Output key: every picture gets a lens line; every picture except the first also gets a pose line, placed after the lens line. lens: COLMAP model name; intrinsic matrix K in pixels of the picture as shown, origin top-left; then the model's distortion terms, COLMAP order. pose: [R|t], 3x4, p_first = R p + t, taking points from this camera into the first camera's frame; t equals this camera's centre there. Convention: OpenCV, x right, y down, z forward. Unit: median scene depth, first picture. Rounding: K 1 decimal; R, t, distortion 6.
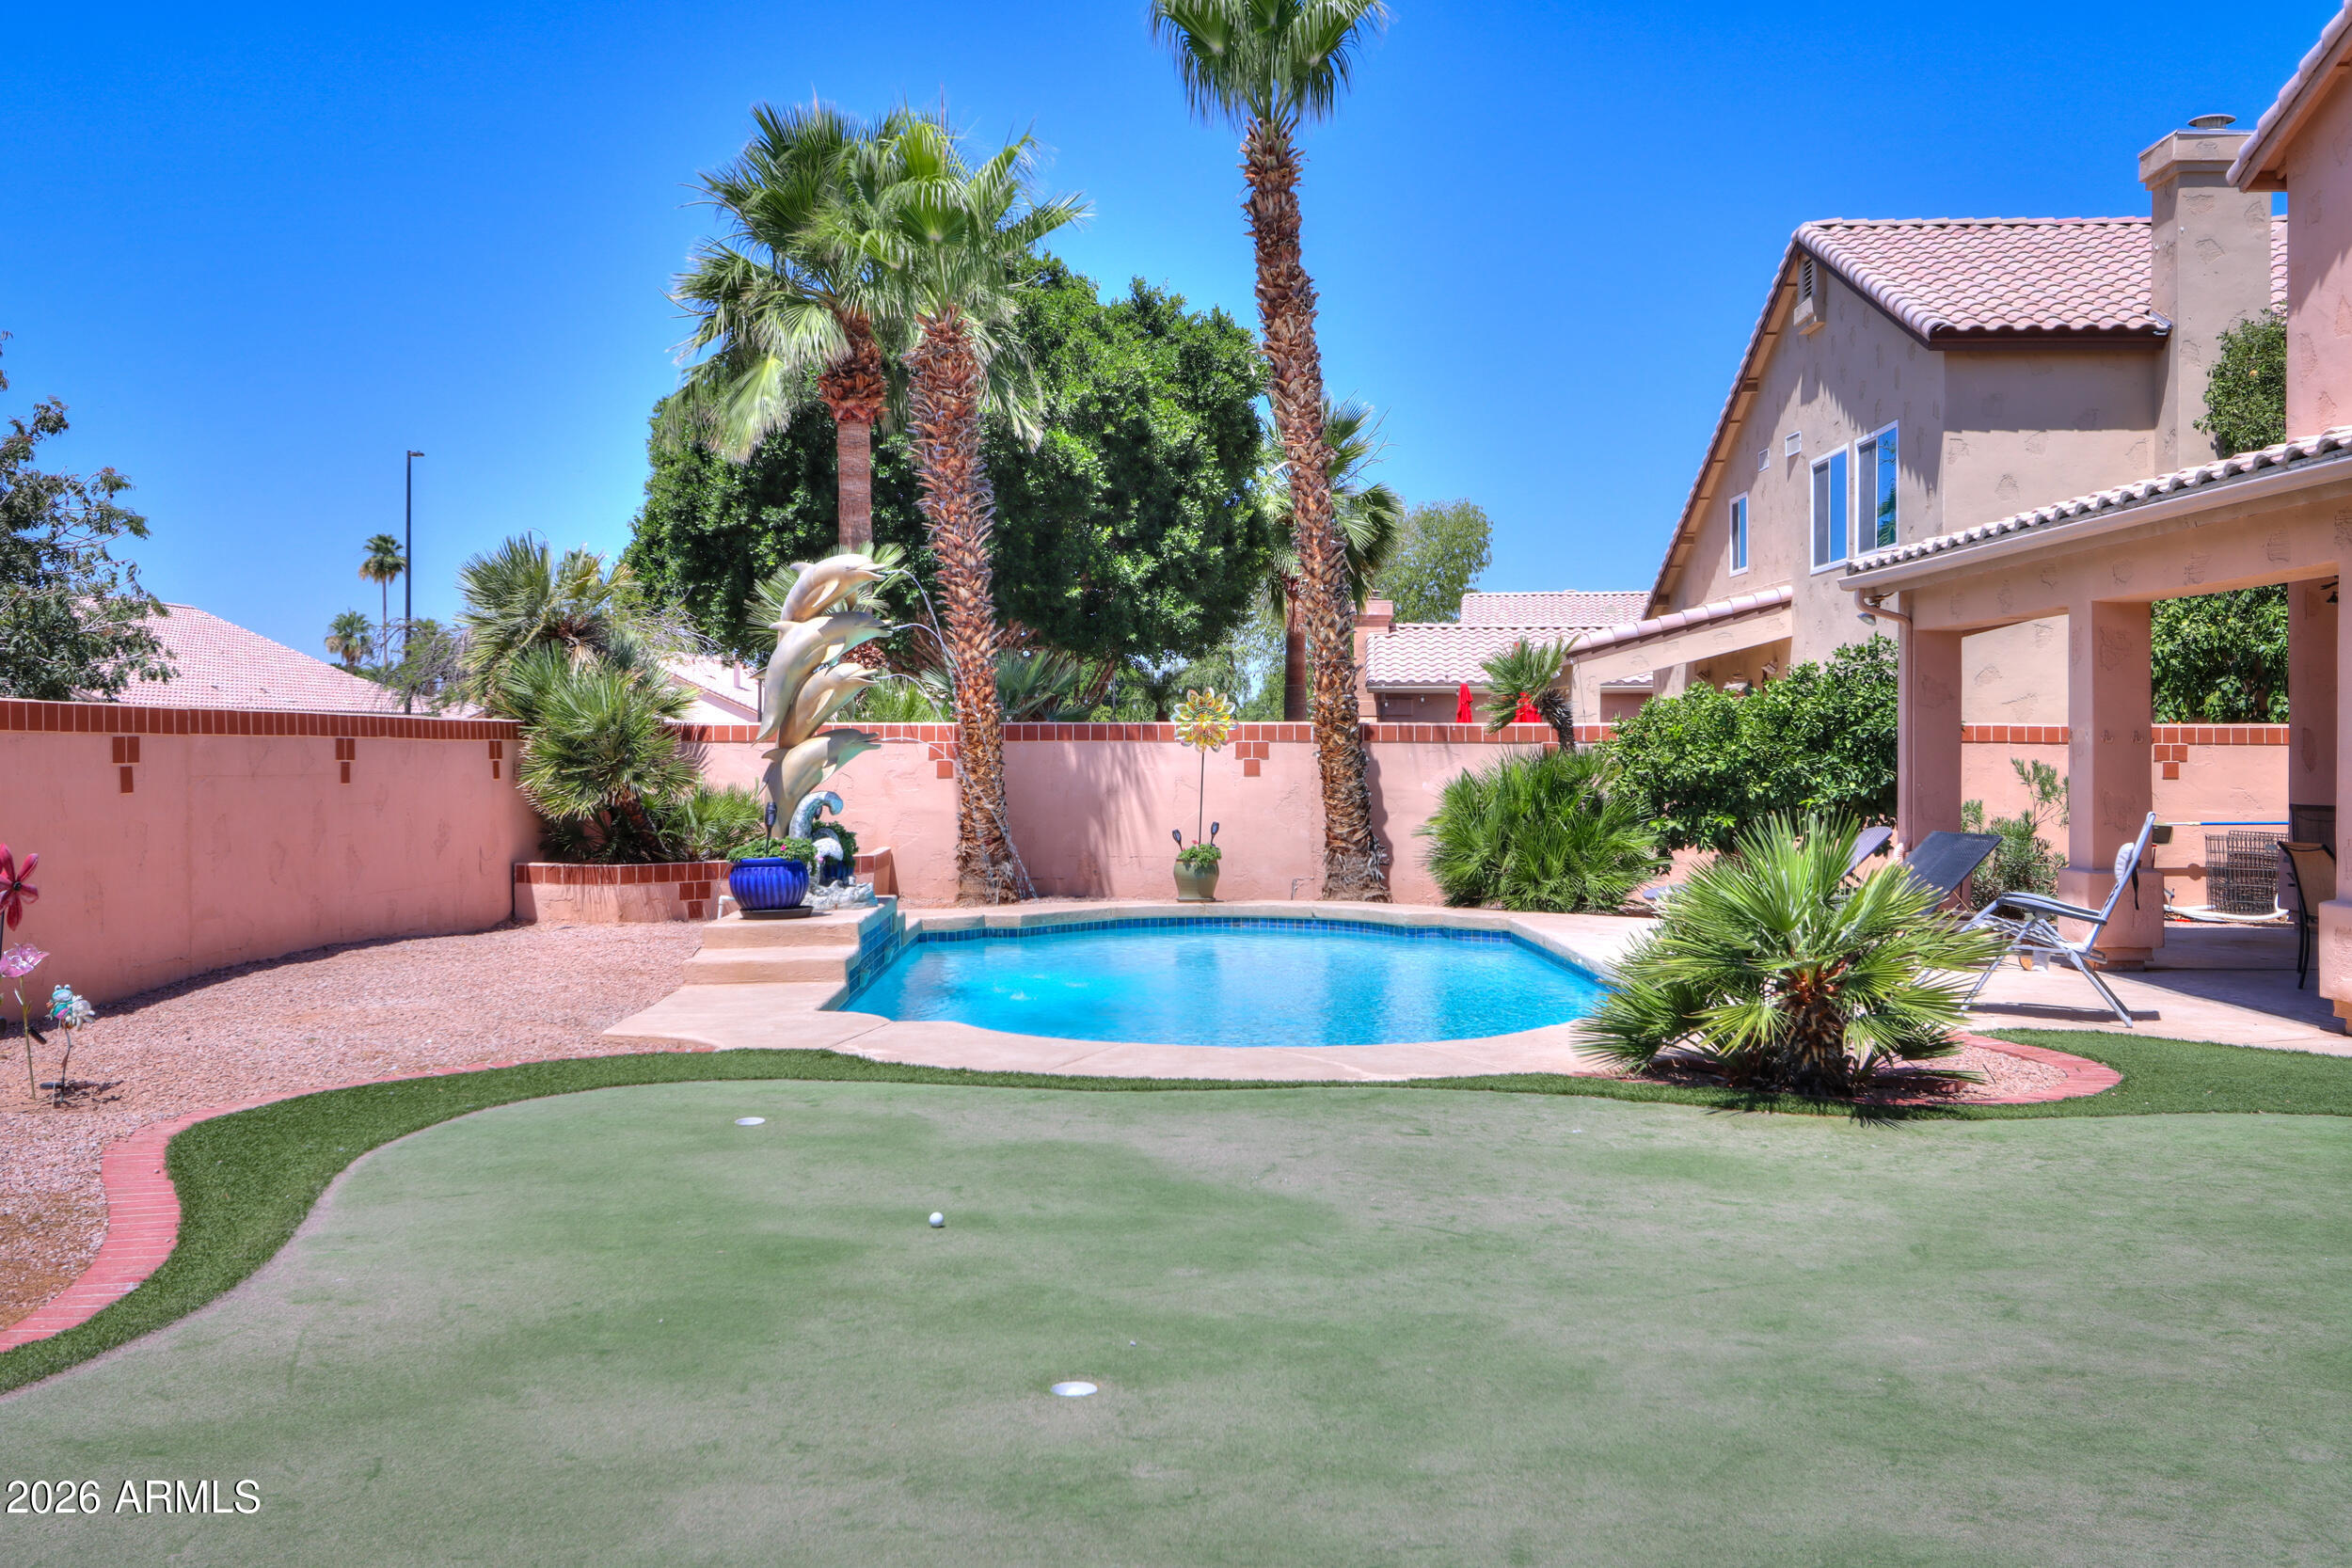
lens RADIAL K [[2288.8, 0, 1177.6], [0, 2288.8, 749.2], [0, 0, 1]] dist [0.007187, 0.009721]
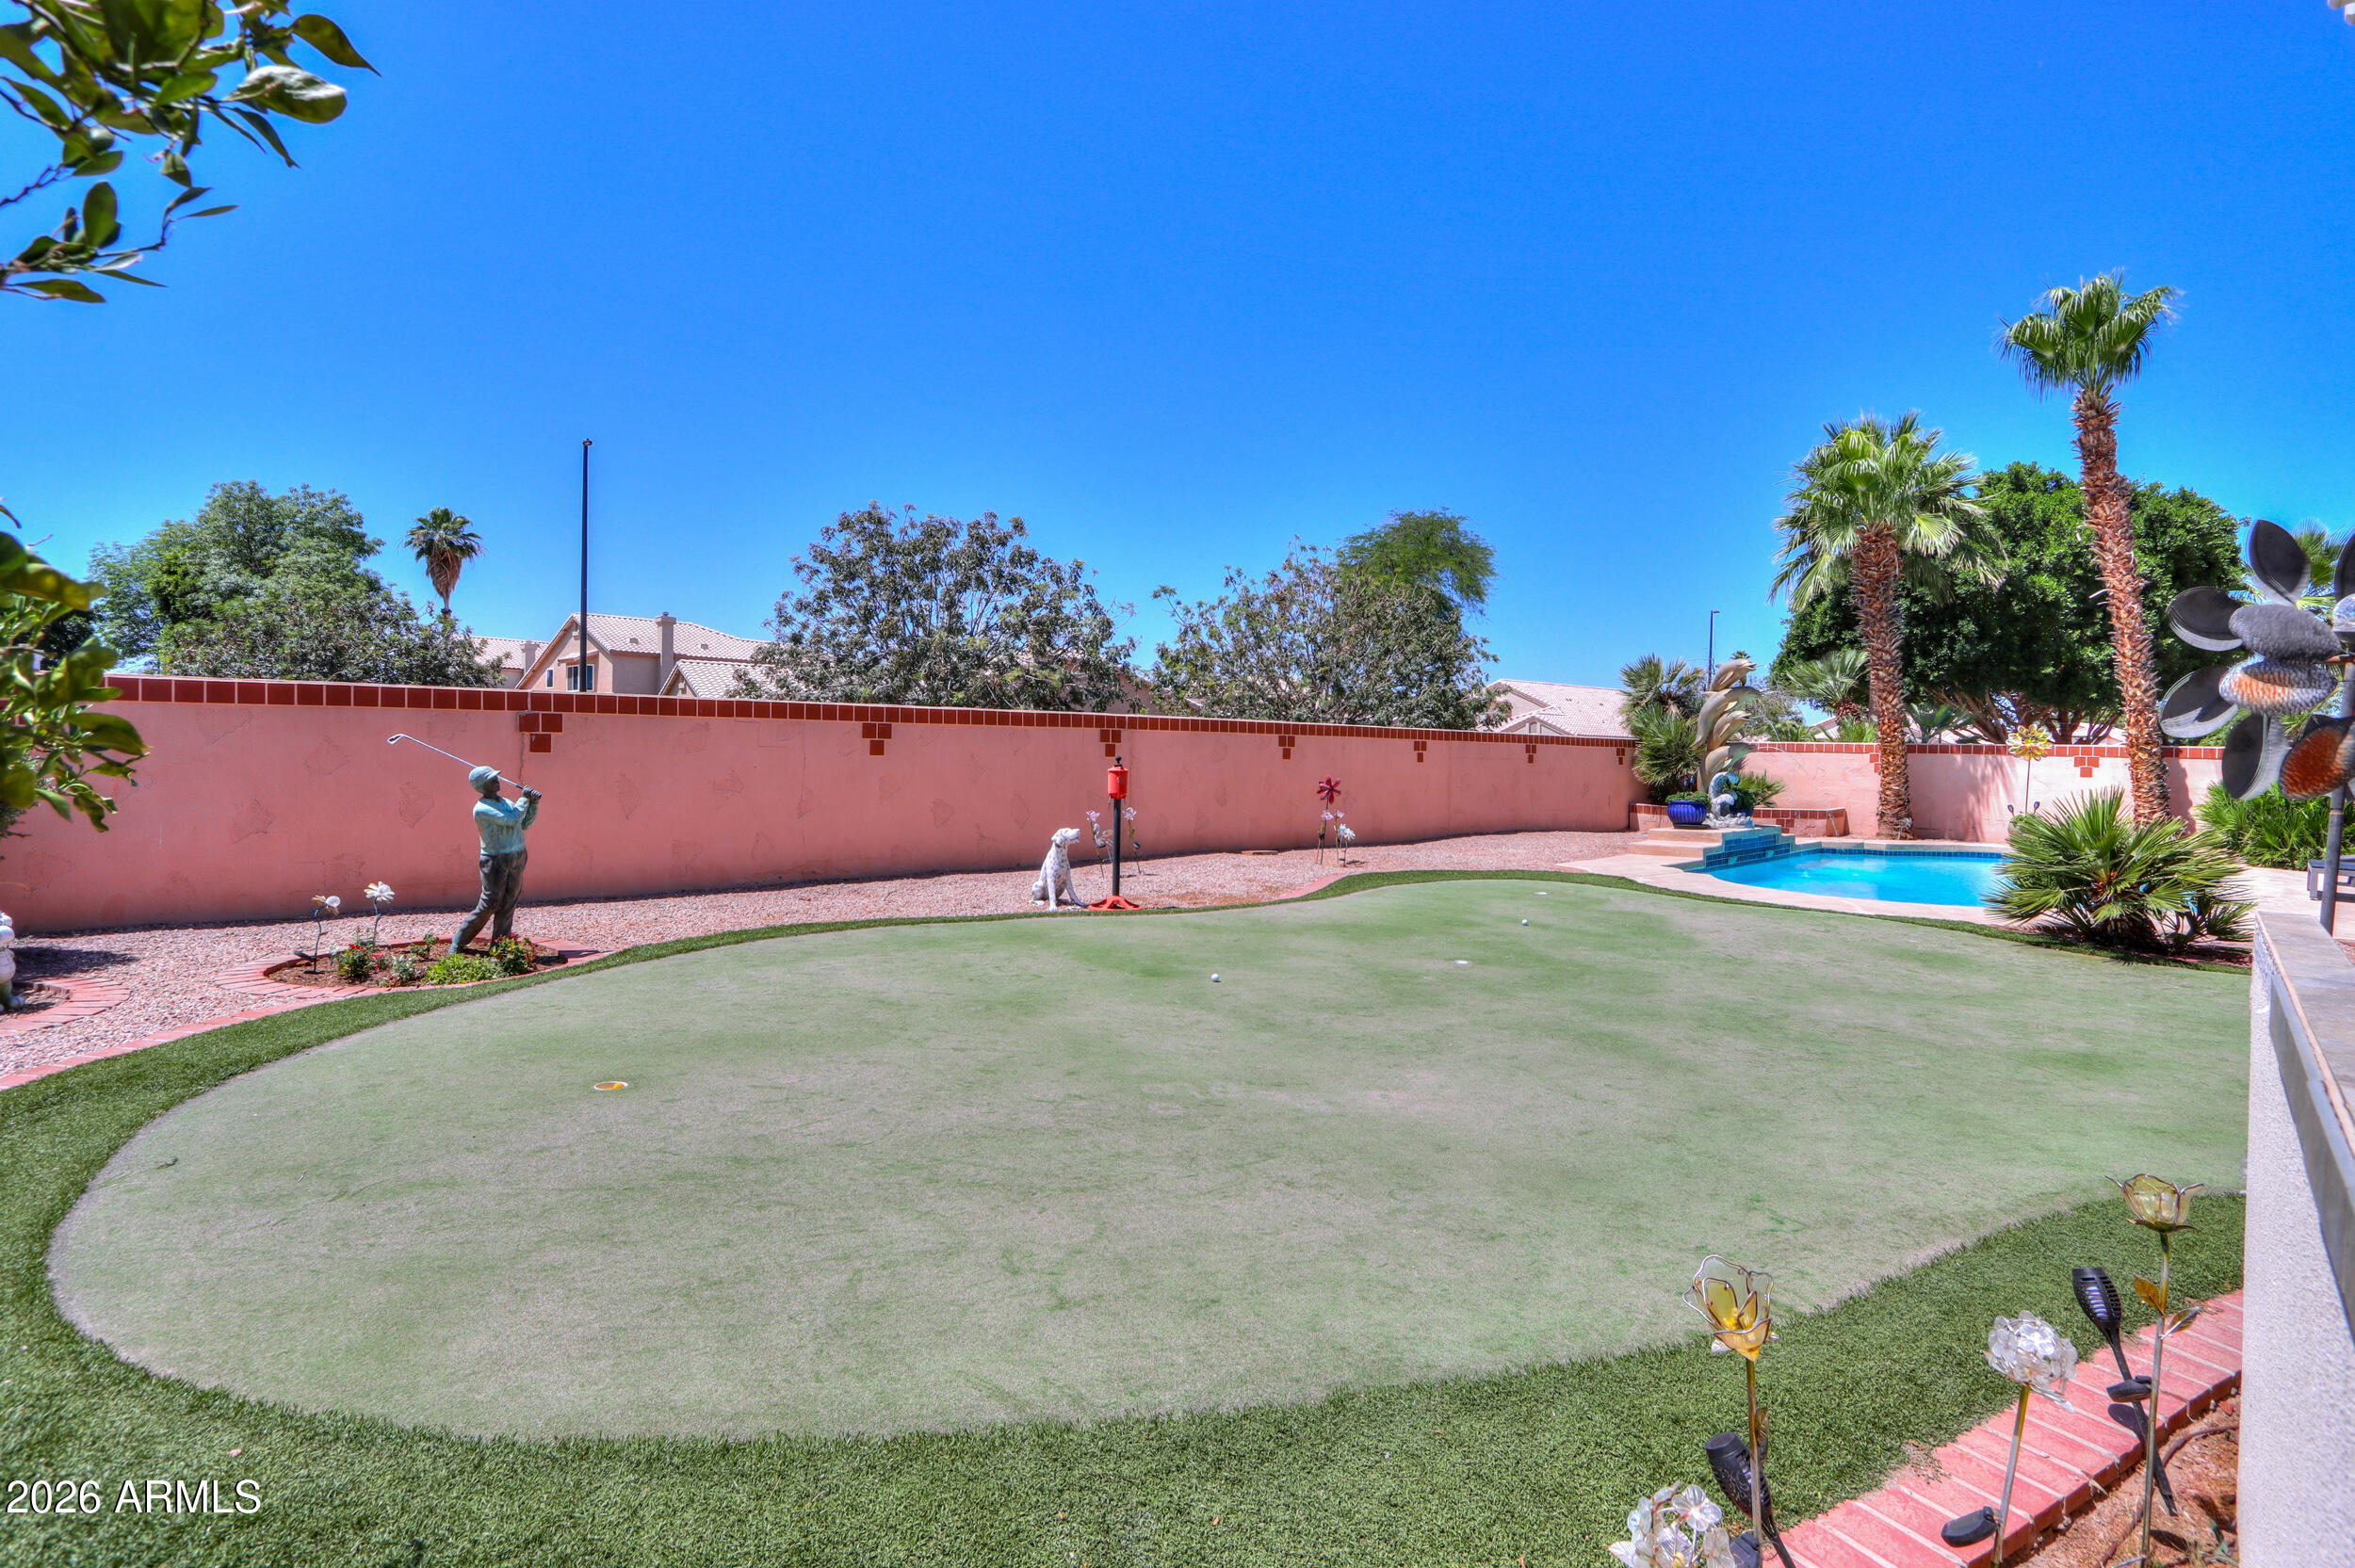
lens RADIAL K [[1106.1, 0, 1194.9], [0, 1106.1, 777.4], [0, 0, 1]] dist [-0.009920, -0.000677]
pose [[0.698415, 0.033684, -0.714900, 0.156985], [-0.020986, 0.999426, 0.026589, 0.004543], [0.715385, -0.003567, 0.698721, -0.040267]]
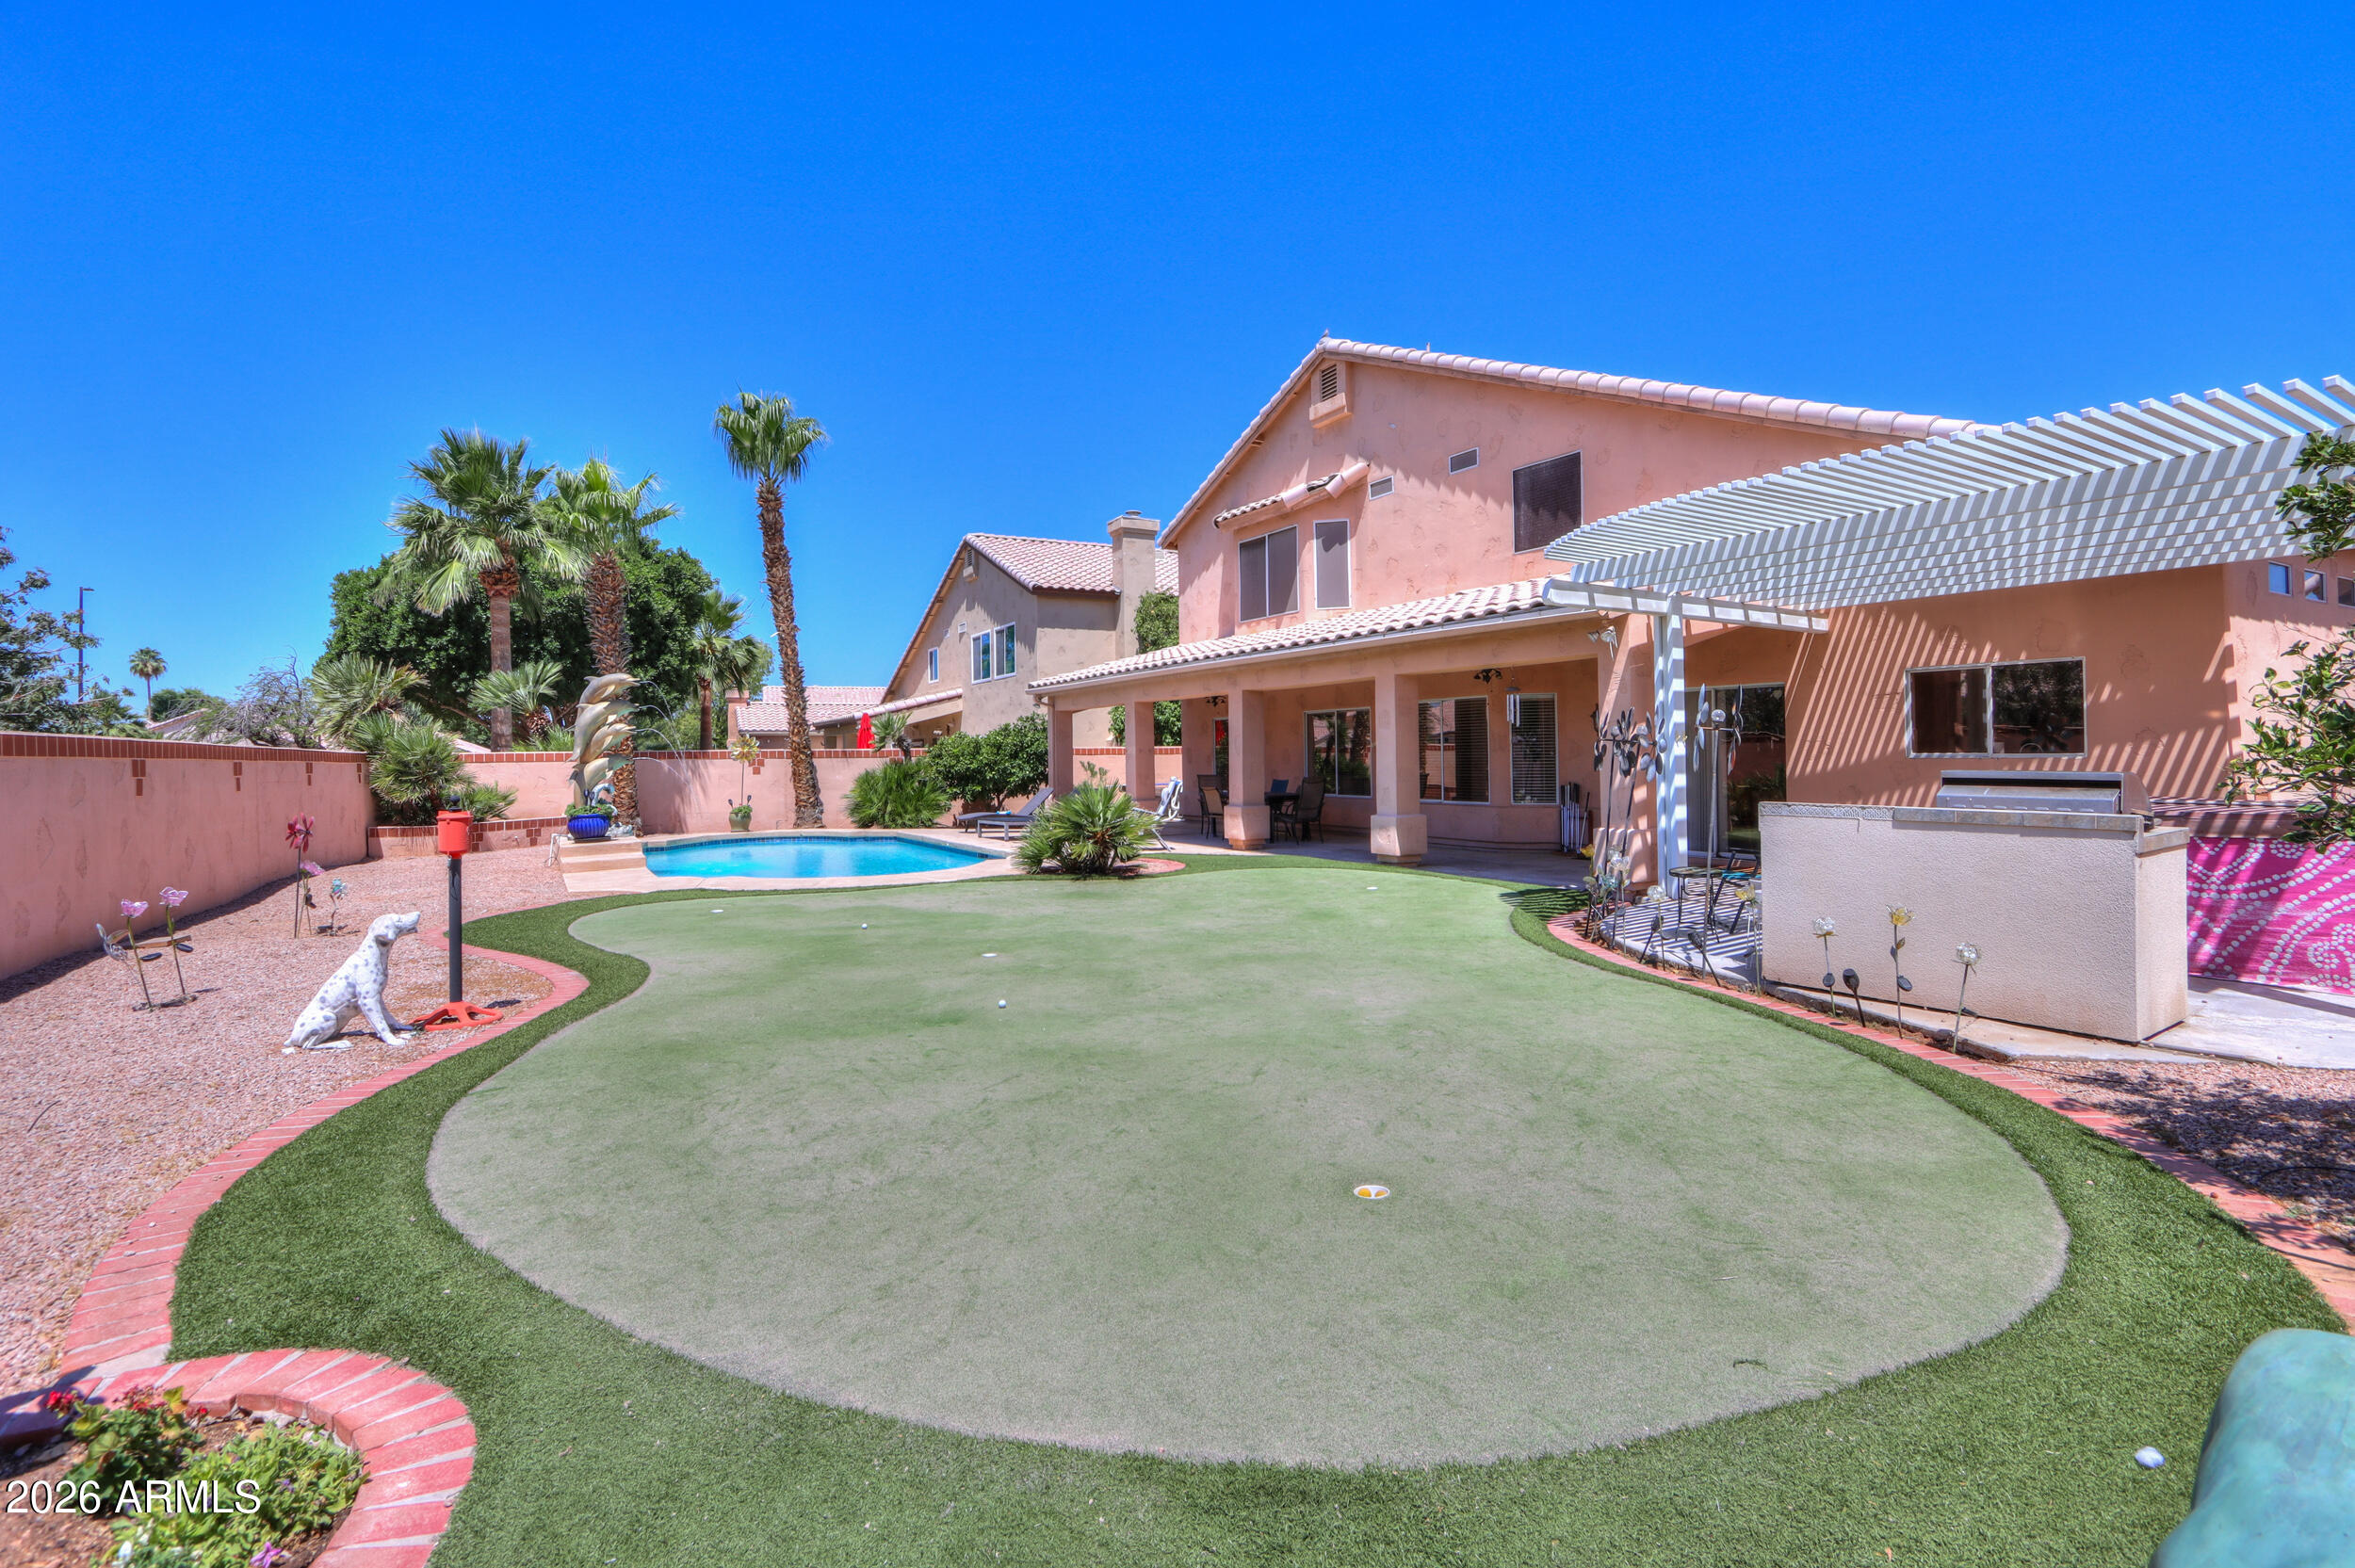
lens RADIAL K [[1080.5, 0, 1176.1], [0, 1080.5, 754.0], [0, 0, 1]] dist [-0.009547, 0.000657]
pose [[0.875961, -0.011972, 0.482234, -0.115522], [0.015133, 0.999882, -0.002665, 0.001245], [-0.482145, 0.009632, 0.876039, -0.098614]]
